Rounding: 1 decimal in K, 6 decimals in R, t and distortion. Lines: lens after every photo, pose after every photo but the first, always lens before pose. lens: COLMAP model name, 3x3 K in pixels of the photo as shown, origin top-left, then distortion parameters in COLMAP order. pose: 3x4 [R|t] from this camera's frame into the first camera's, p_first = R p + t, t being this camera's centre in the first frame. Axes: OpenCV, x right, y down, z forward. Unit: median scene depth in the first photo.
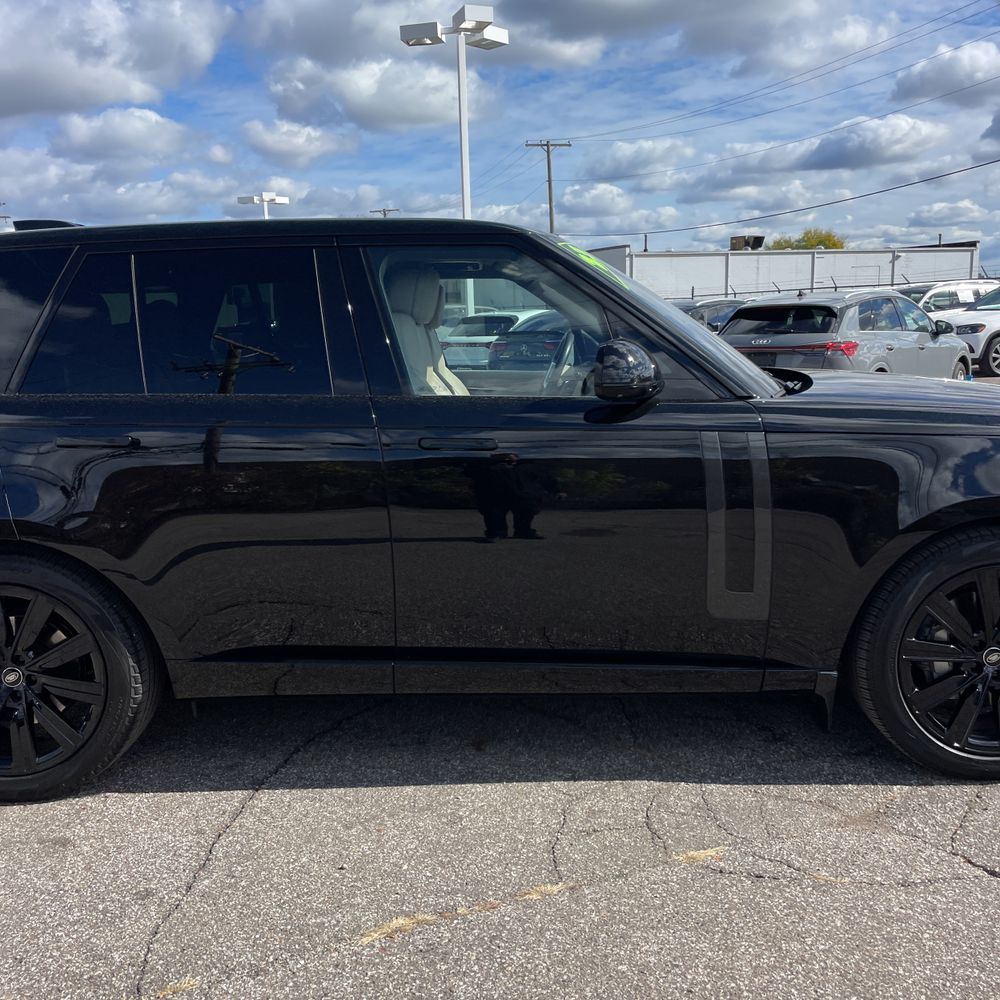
lens RADIAL K [[1011.3, 0, 495.6], [0, 1011.3, 487.9], [0, 0, 1]] dist [0.065316, -0.079646]
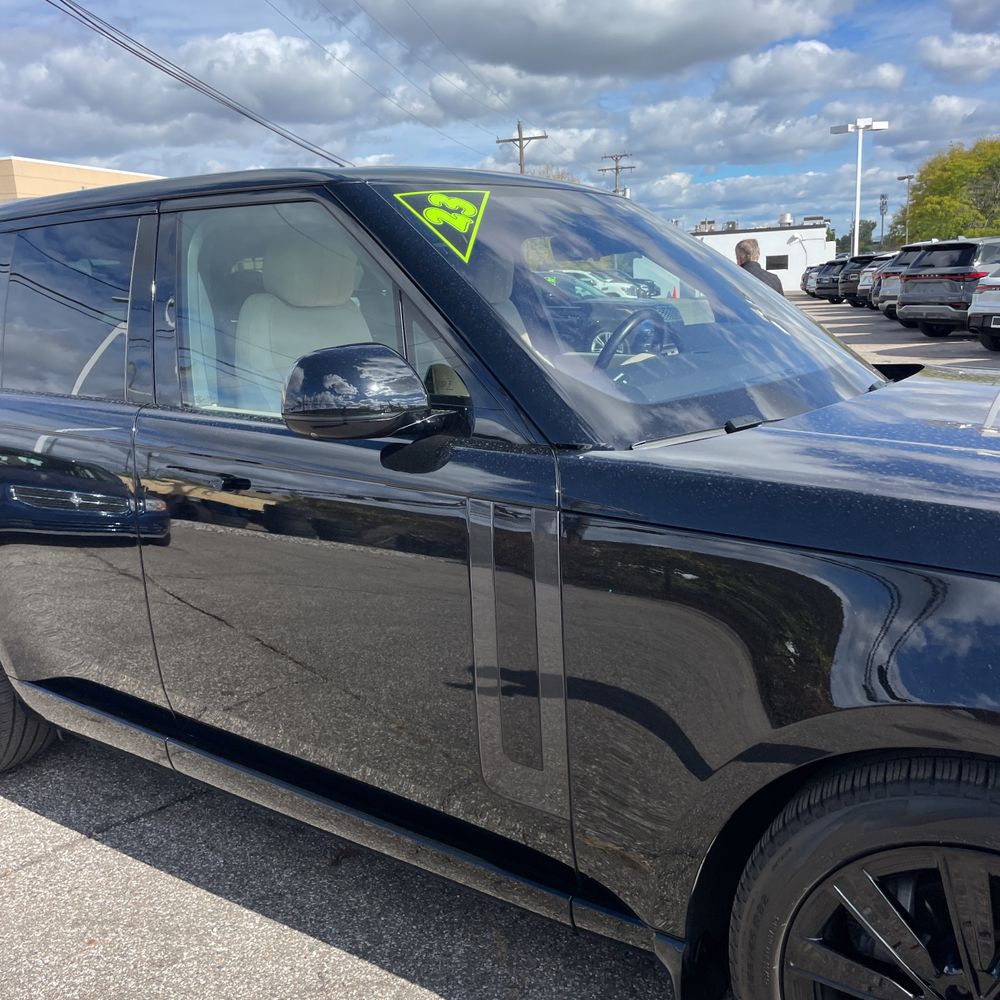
lens RADIAL K [[1014.4, 0, 493.6], [0, 1014.4, 505.1], [0, 0, 1]] dist [0.053995, -0.050954]
pose [[0.823017, 0.116454, -0.555950, 0.149685], [-0.075682, 0.992513, 0.095861, -0.030395], [0.562952, -0.036820, 0.825669, 0.133668]]
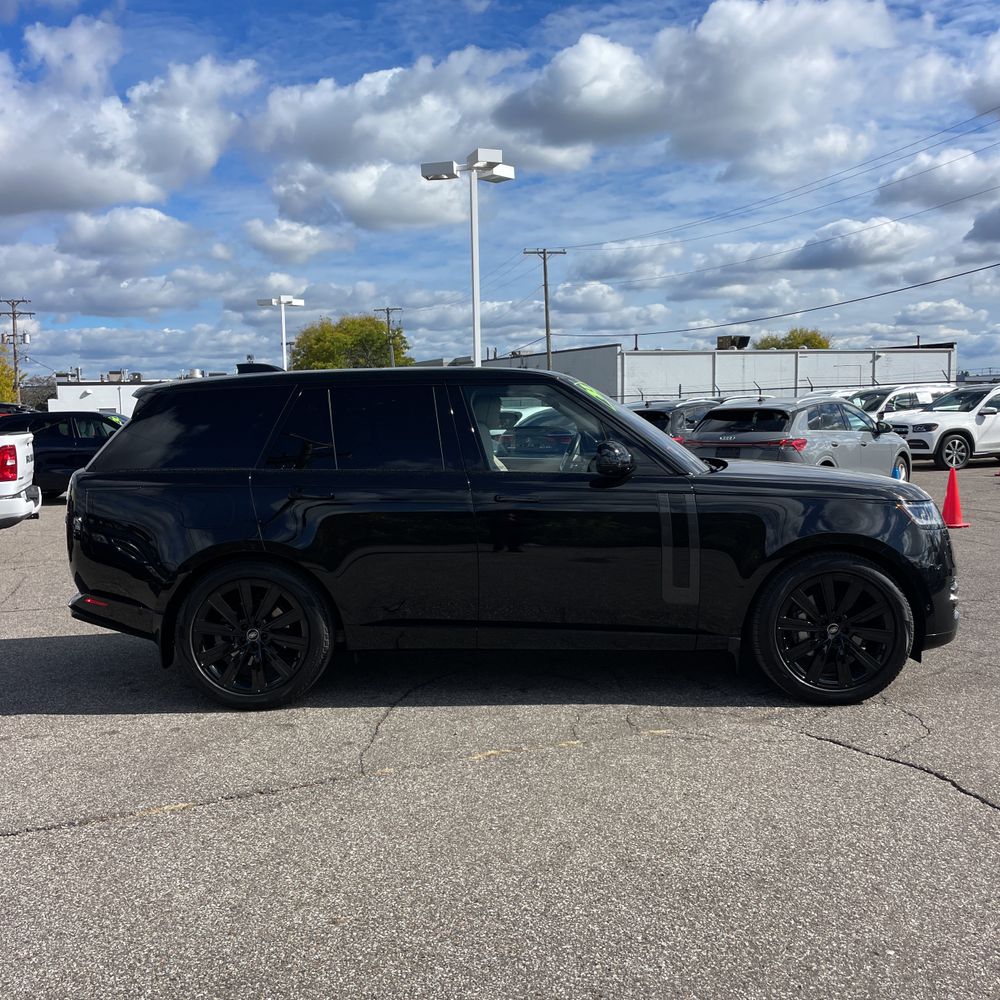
lens RADIAL K [[1011.3, 0, 495.6], [0, 1011.3, 487.9], [0, 0, 1]] dist [0.065316, -0.079646]
pose [[0.999943, 0.007634, 0.007472, -0.023374], [-0.006933, 0.995948, -0.089665, 0.025104], [-0.008126, 0.089608, 0.995944, -0.194574]]
